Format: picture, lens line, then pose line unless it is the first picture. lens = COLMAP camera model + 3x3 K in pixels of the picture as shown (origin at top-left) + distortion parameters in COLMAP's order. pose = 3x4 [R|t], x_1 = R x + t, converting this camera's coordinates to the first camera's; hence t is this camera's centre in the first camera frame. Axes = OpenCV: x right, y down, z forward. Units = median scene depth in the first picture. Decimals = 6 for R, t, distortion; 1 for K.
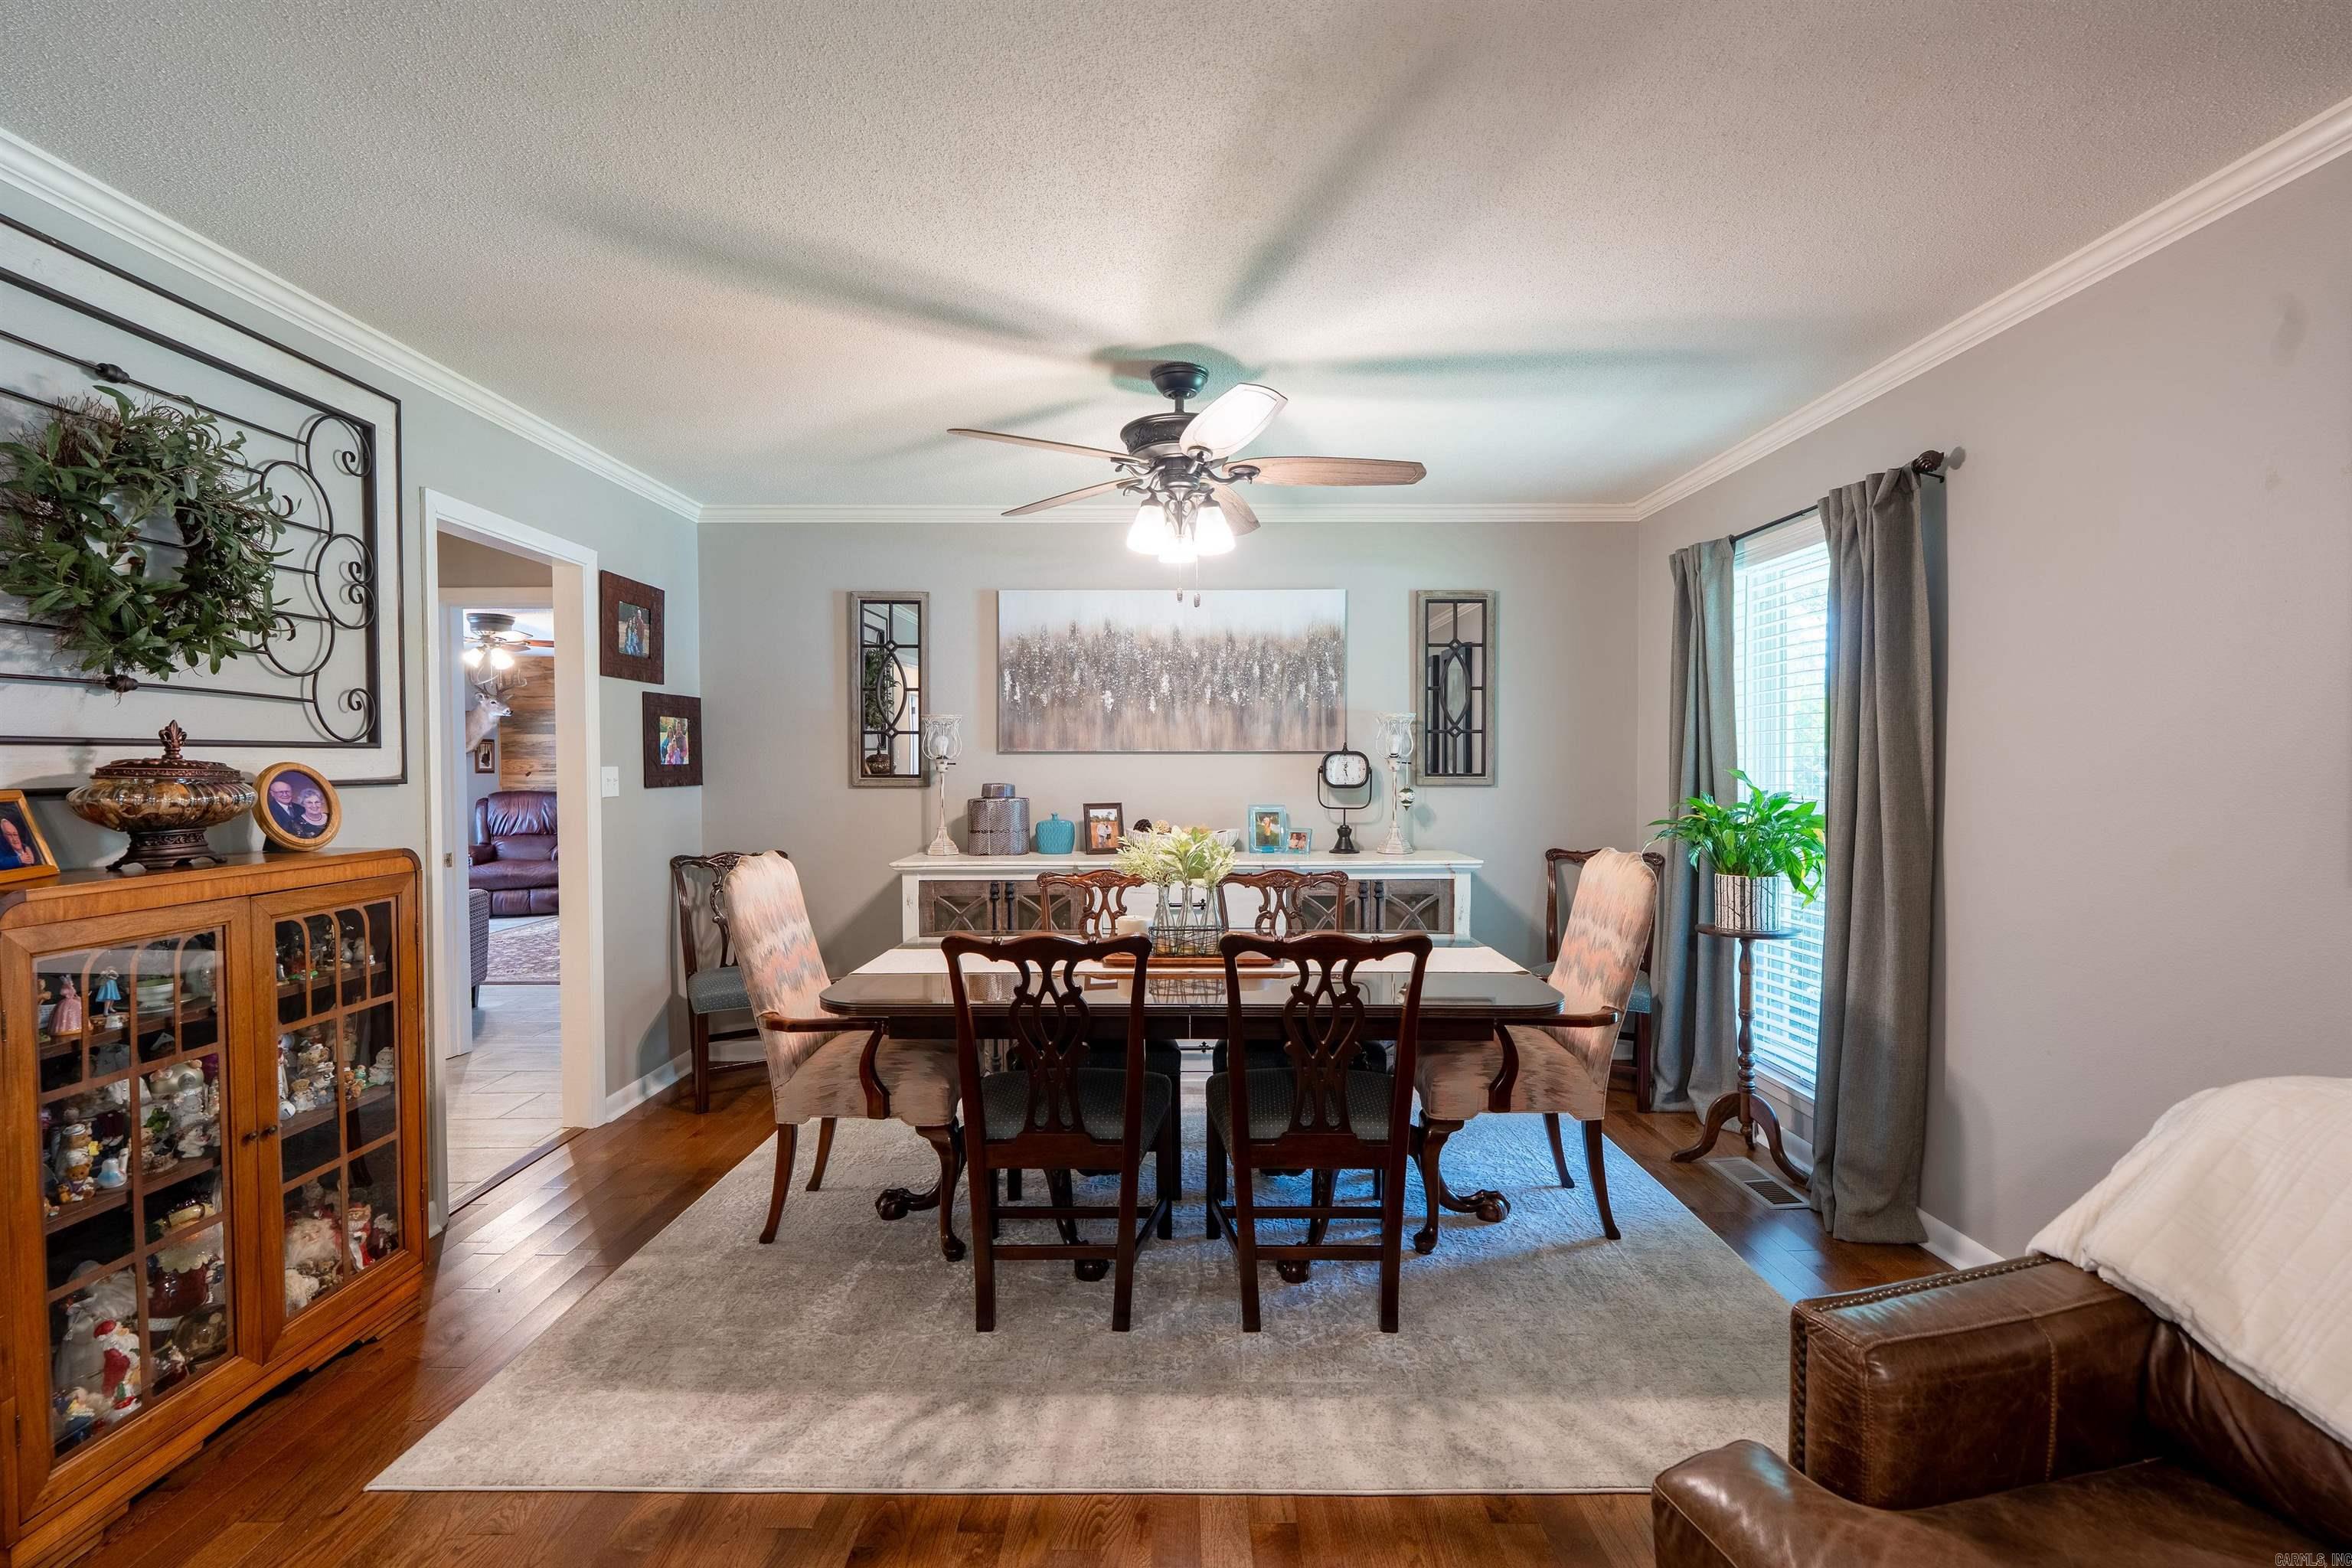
lens RADIAL K [[1055.6, 0, 1178.2], [0, 1055.6, 783.6], [0, 0, 1]] dist [-0.004817, 0.002306]
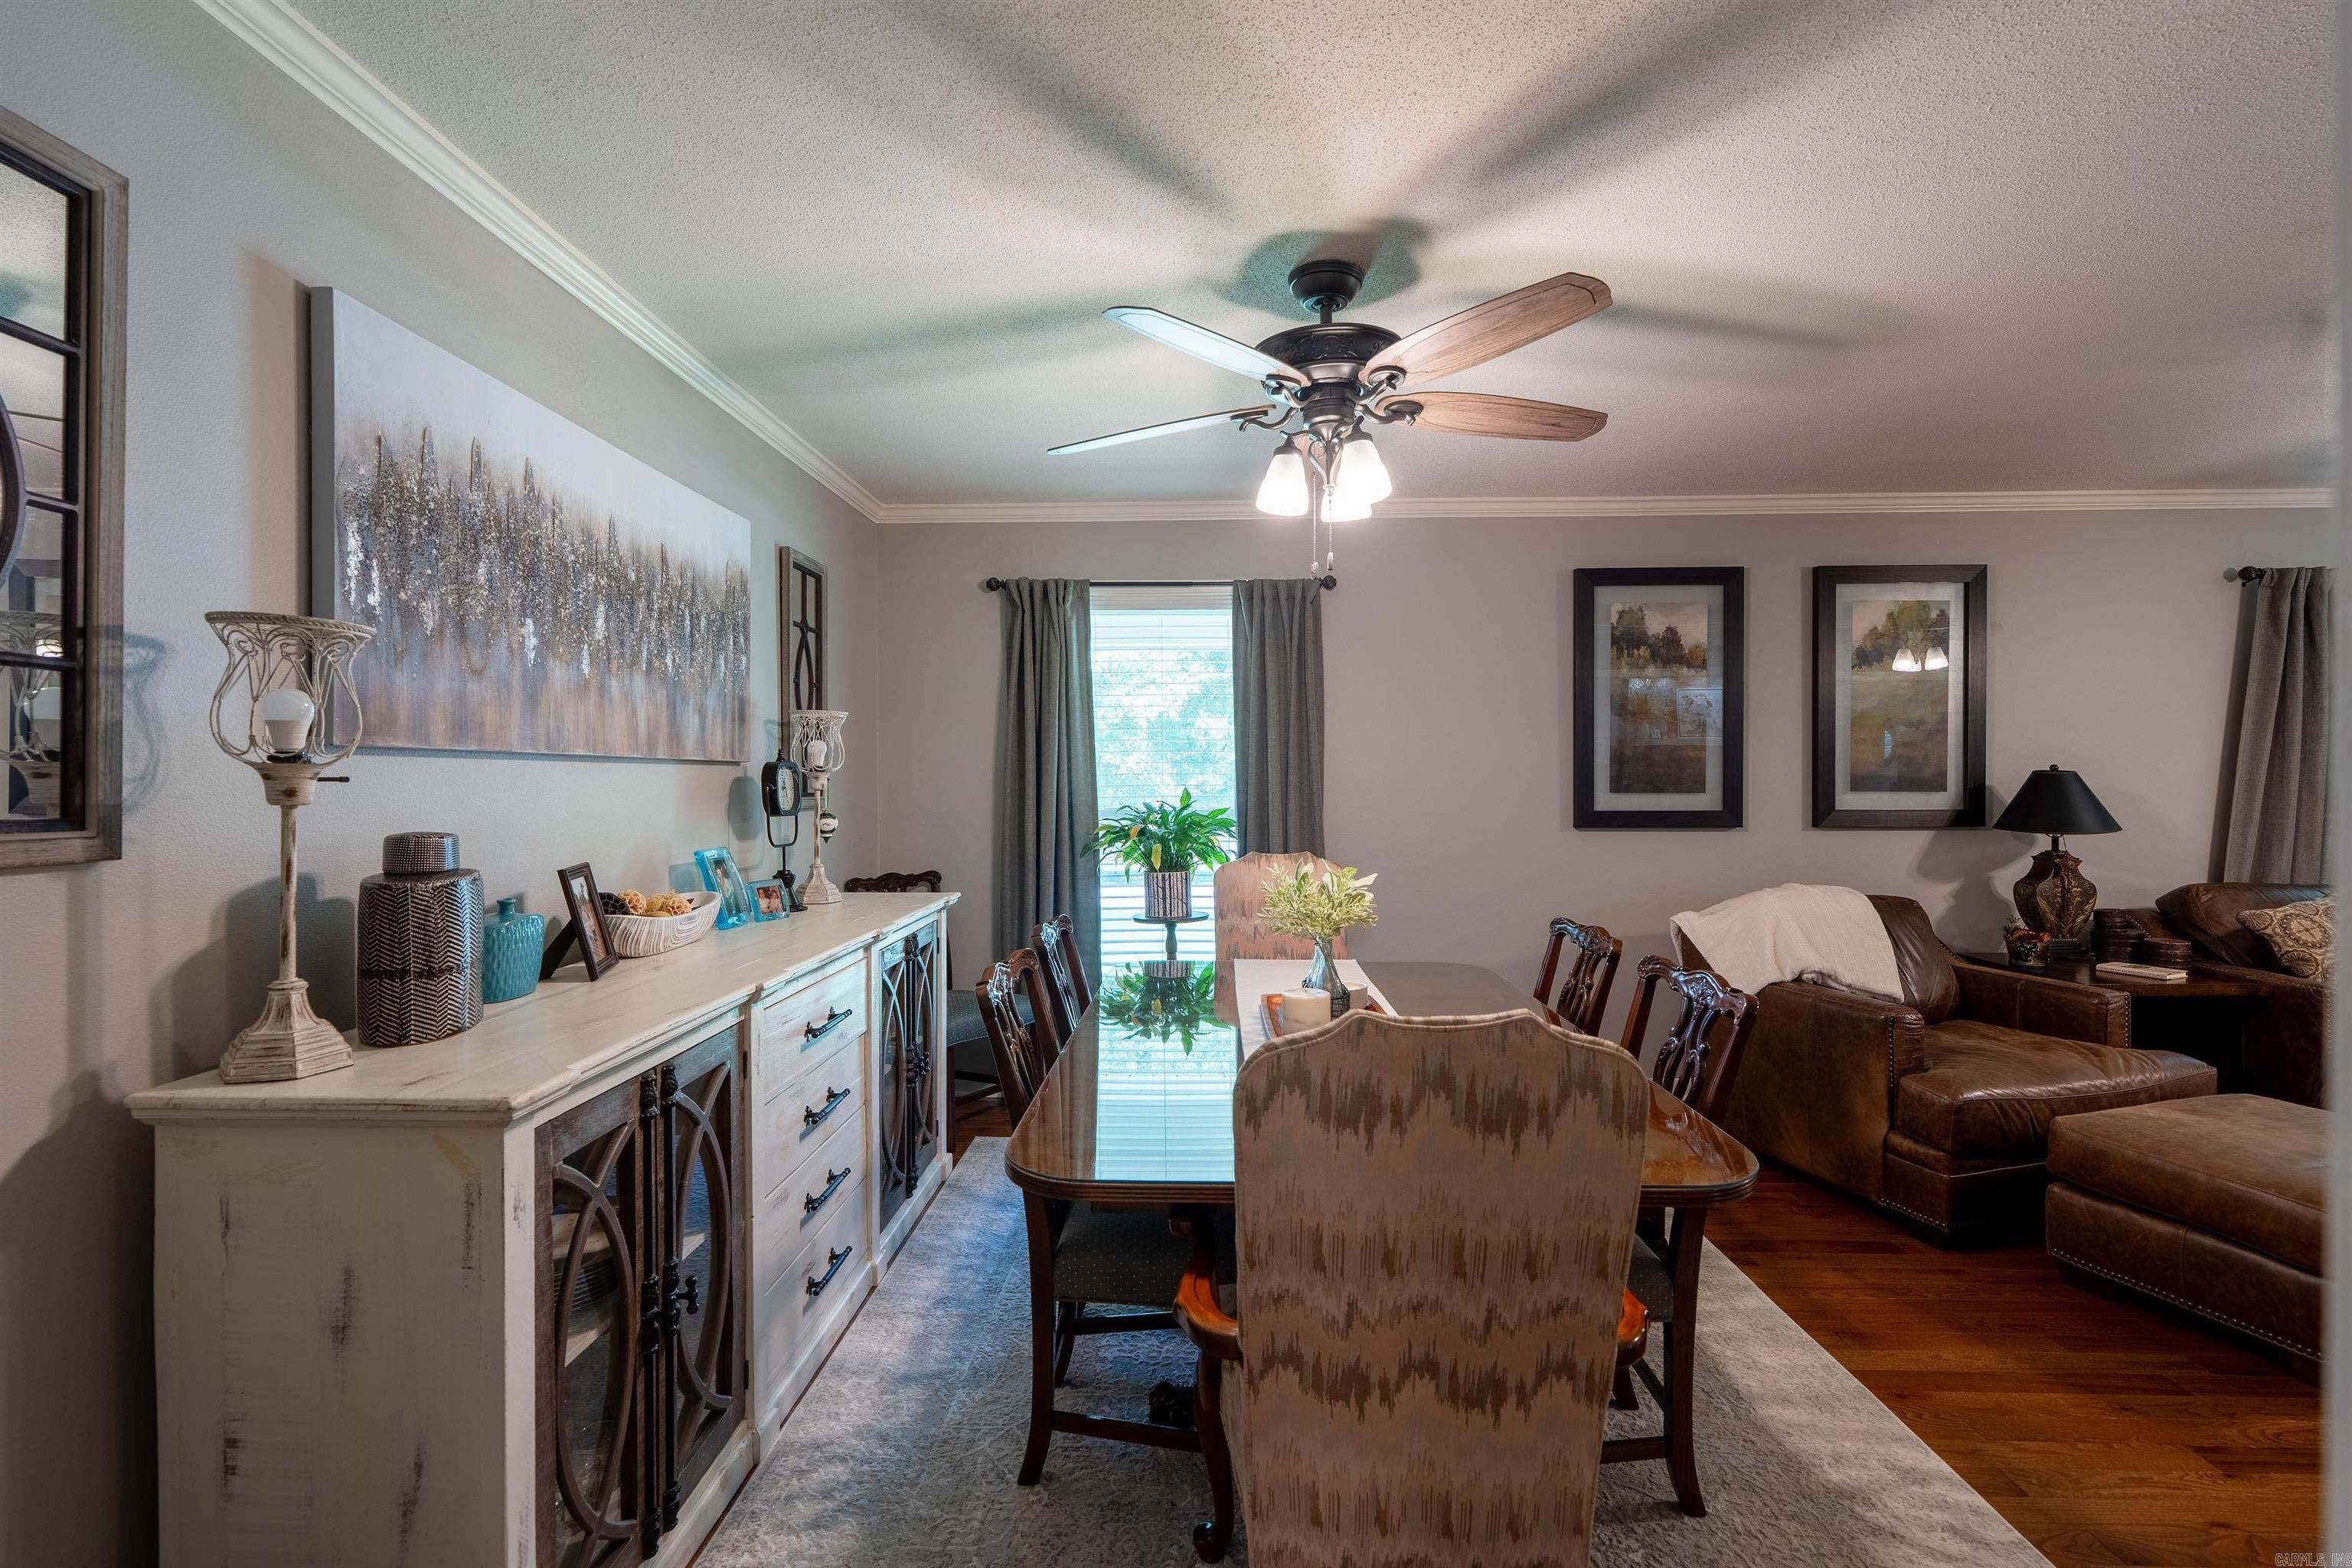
lens RADIAL K [[1055.6, 0, 1174.7], [0, 1055.6, 783.5], [0, 0, 1]] dist [-0.004817, 0.002306]
pose [[0.037323, -0.002894, 0.999299, -0.559218], [0.022141, 0.999753, 0.002068, -0.013301], [-0.999058, 0.022048, 0.037378, 0.777263]]
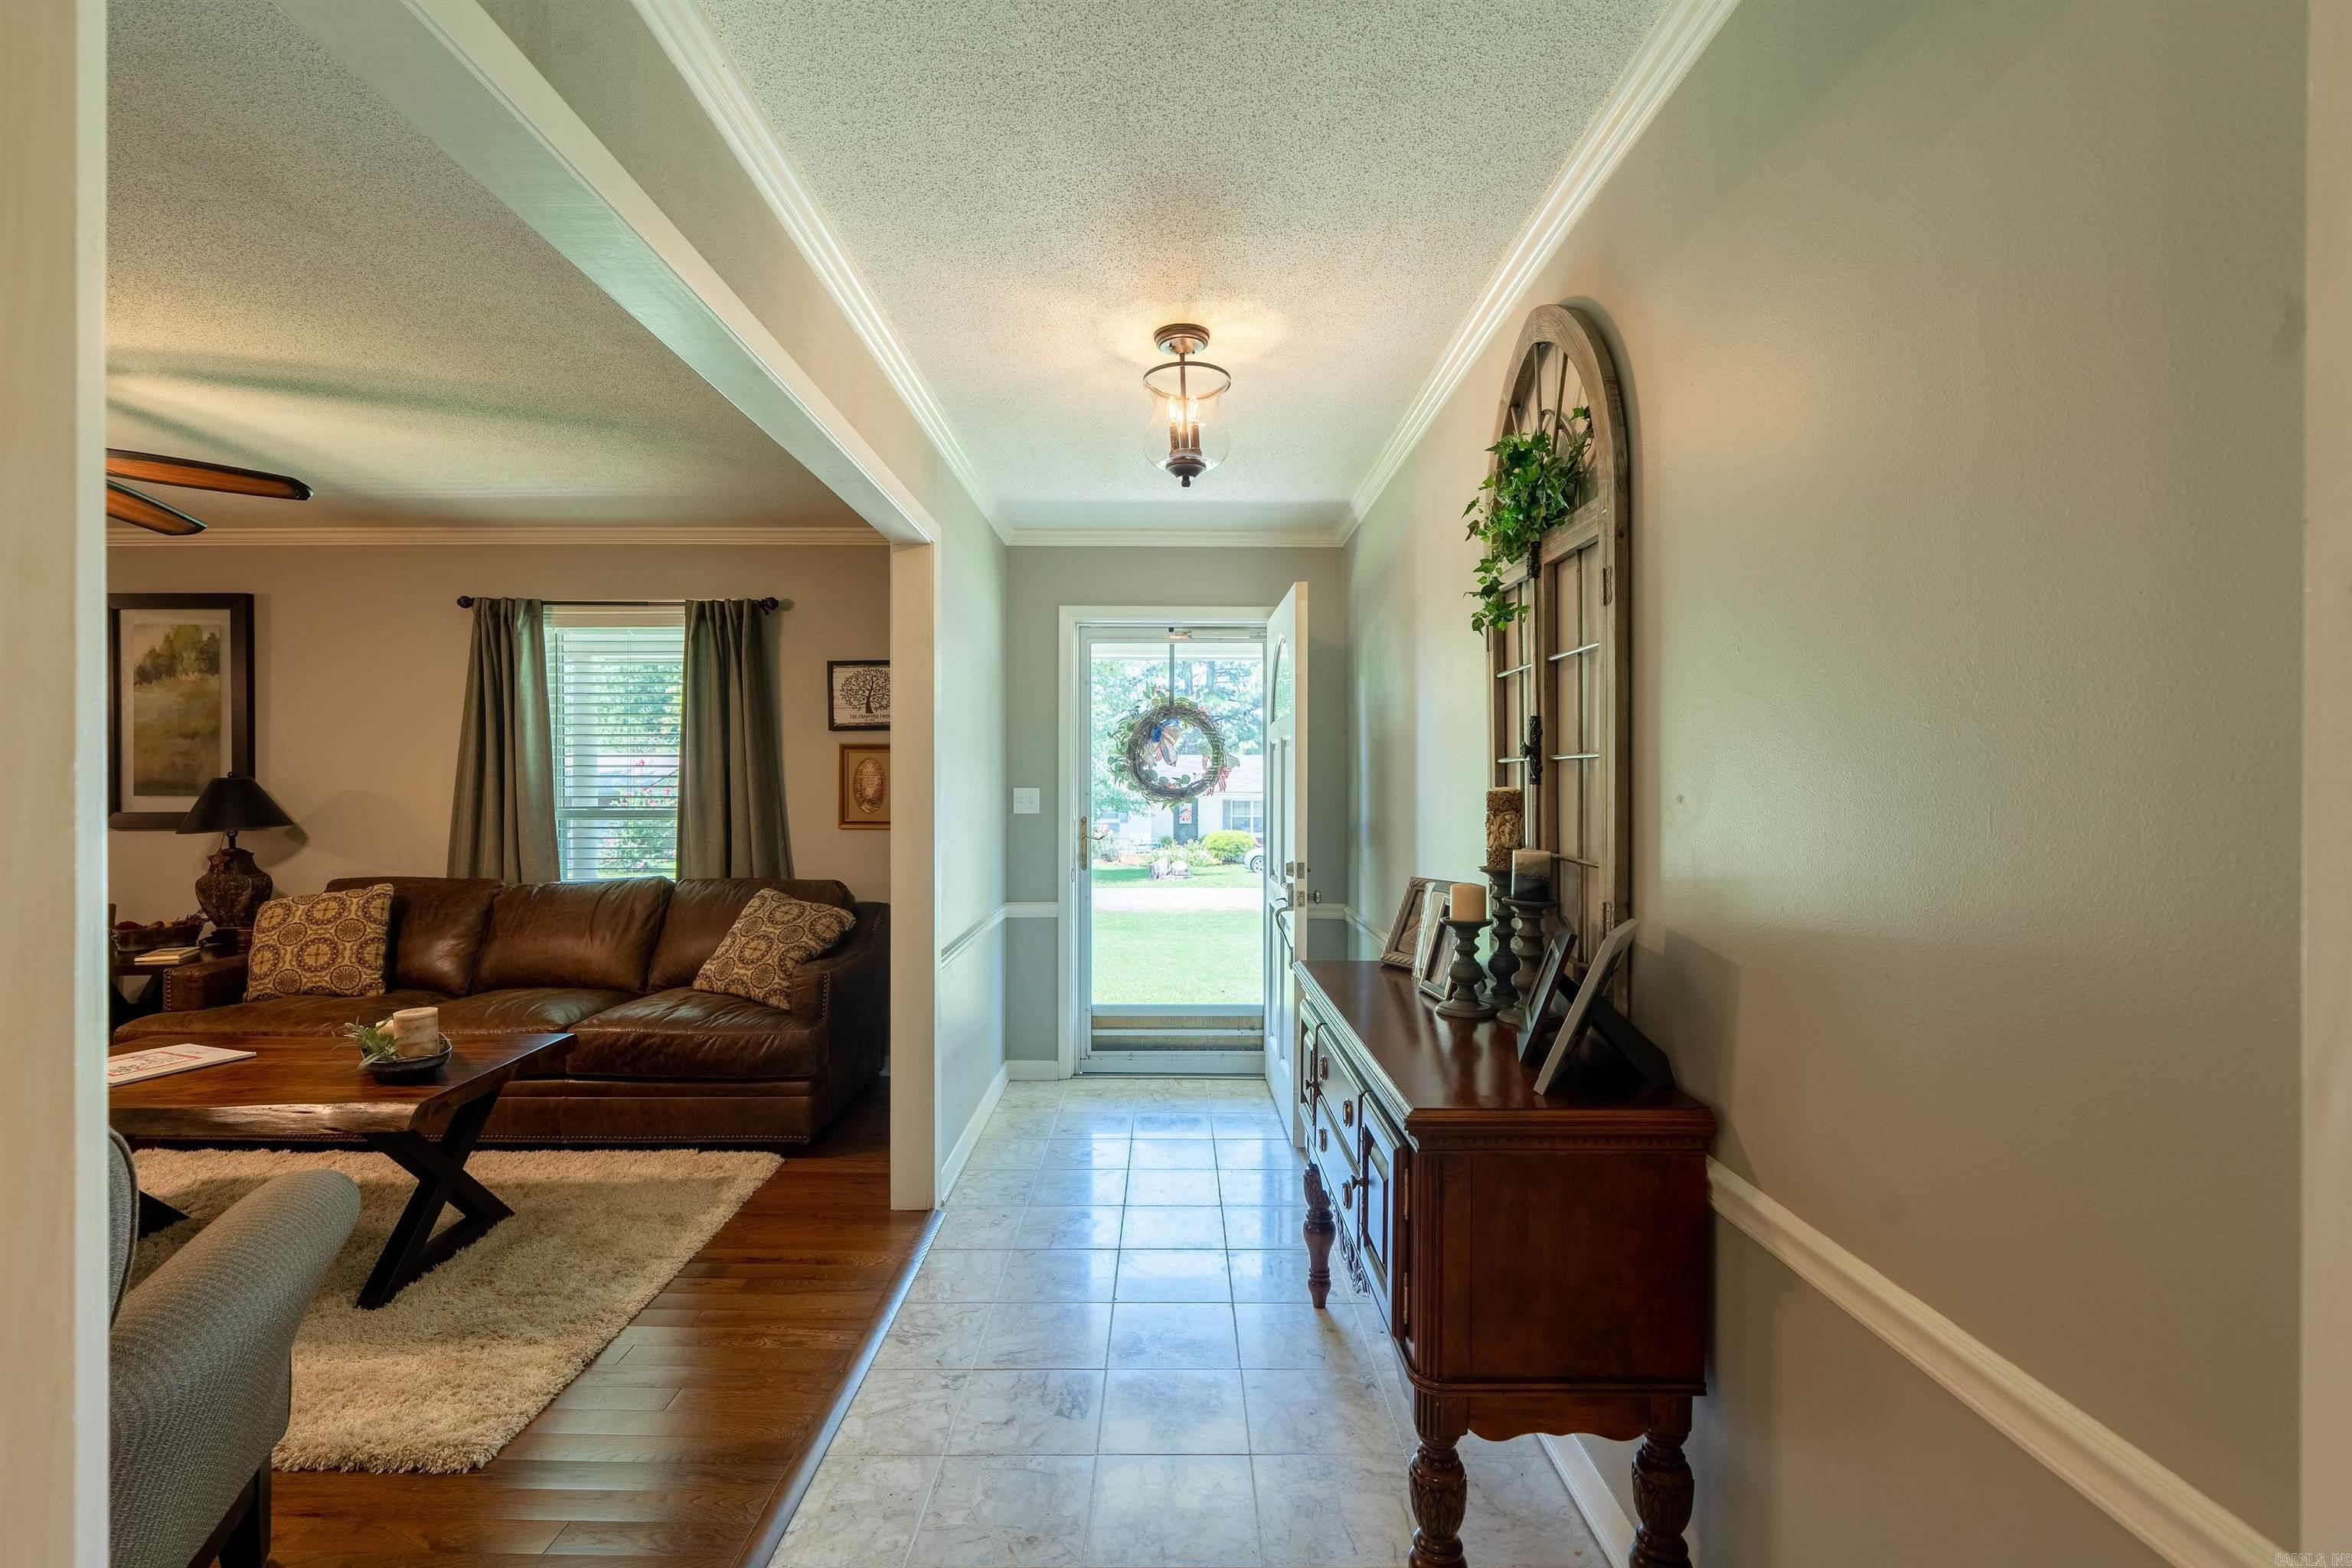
lens RADIAL K [[1055.6, 0, 1185.2], [0, 1055.6, 798.3], [0, 0, 1]] dist [-0.004817, 0.002306]
pose [[0.014280, -0.002332, 0.999895, -0.638148], [0.020537, 0.999787, 0.002039, 0.034723], [-0.999687, 0.020505, 0.014325, -0.980139]]
